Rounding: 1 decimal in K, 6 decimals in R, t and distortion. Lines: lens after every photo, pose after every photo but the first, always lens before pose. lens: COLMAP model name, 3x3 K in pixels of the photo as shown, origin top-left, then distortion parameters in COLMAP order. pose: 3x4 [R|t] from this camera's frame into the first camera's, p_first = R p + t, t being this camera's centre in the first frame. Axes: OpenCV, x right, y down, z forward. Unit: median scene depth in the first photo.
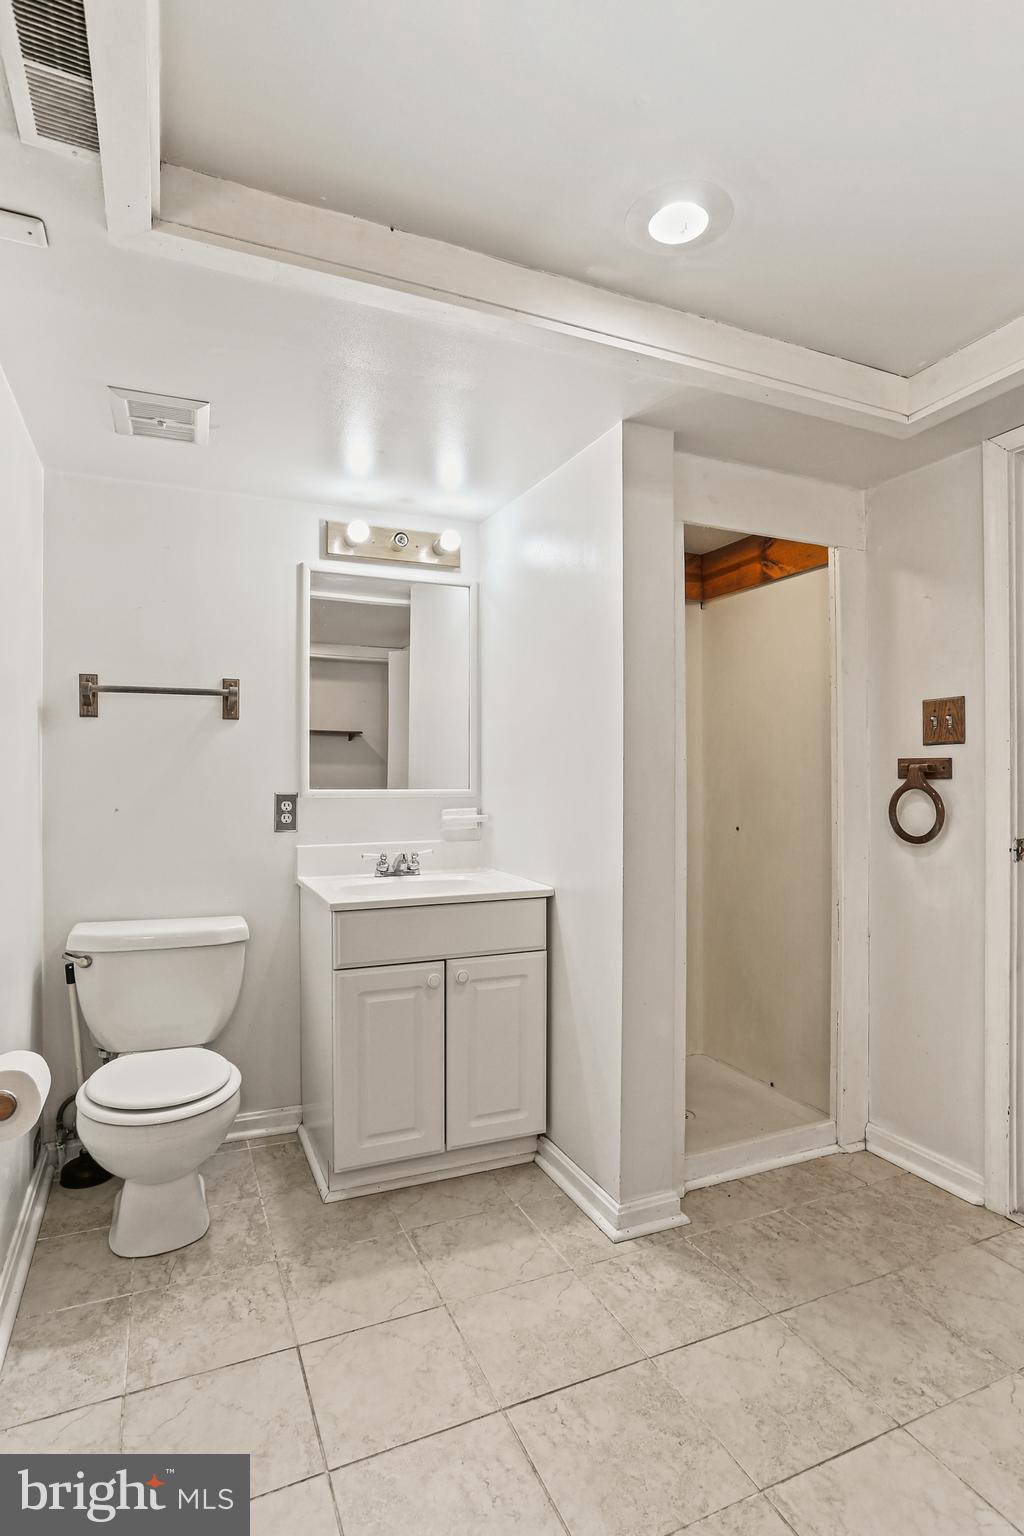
lens RADIAL K [[779.1, 0, 514.6], [0, 779.1, 760.1], [0, 0, 1]] dist [-0.004168, 0.030651]
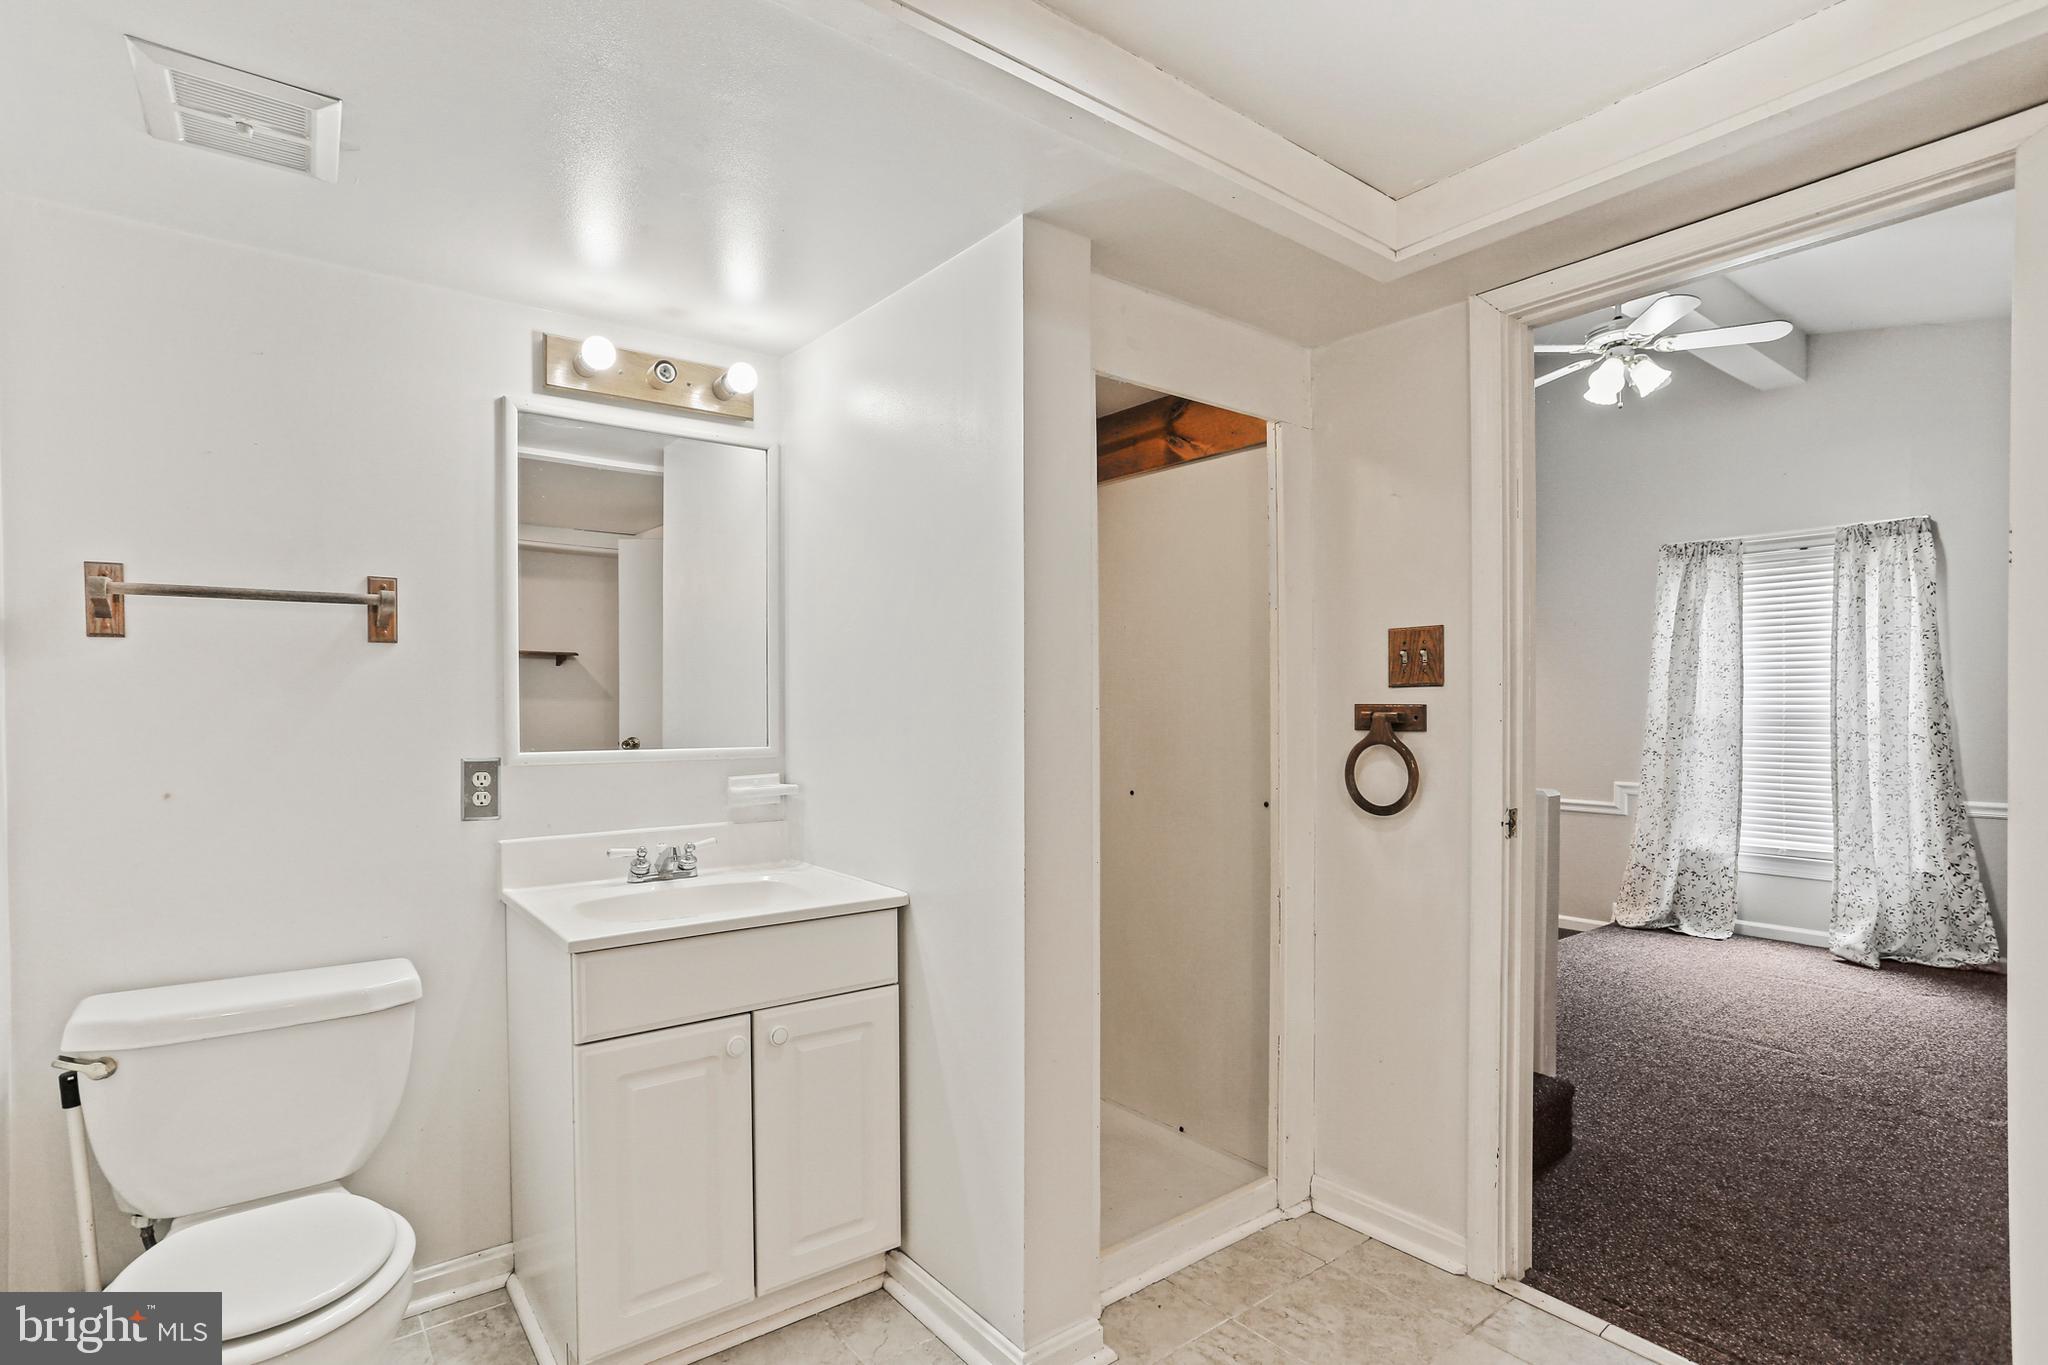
lens RADIAL K [[1015.5, 0, 1022.7], [0, 1015.5, 710.3], [0, 0, 1]] dist [-0.023638, 0.035452]
pose [[0.973915, -0.004074, 0.226879, -0.054517], [-0.000667, 0.999783, 0.020818, -0.016623], [-0.226914, -0.020426, 0.973701, 0.106029]]
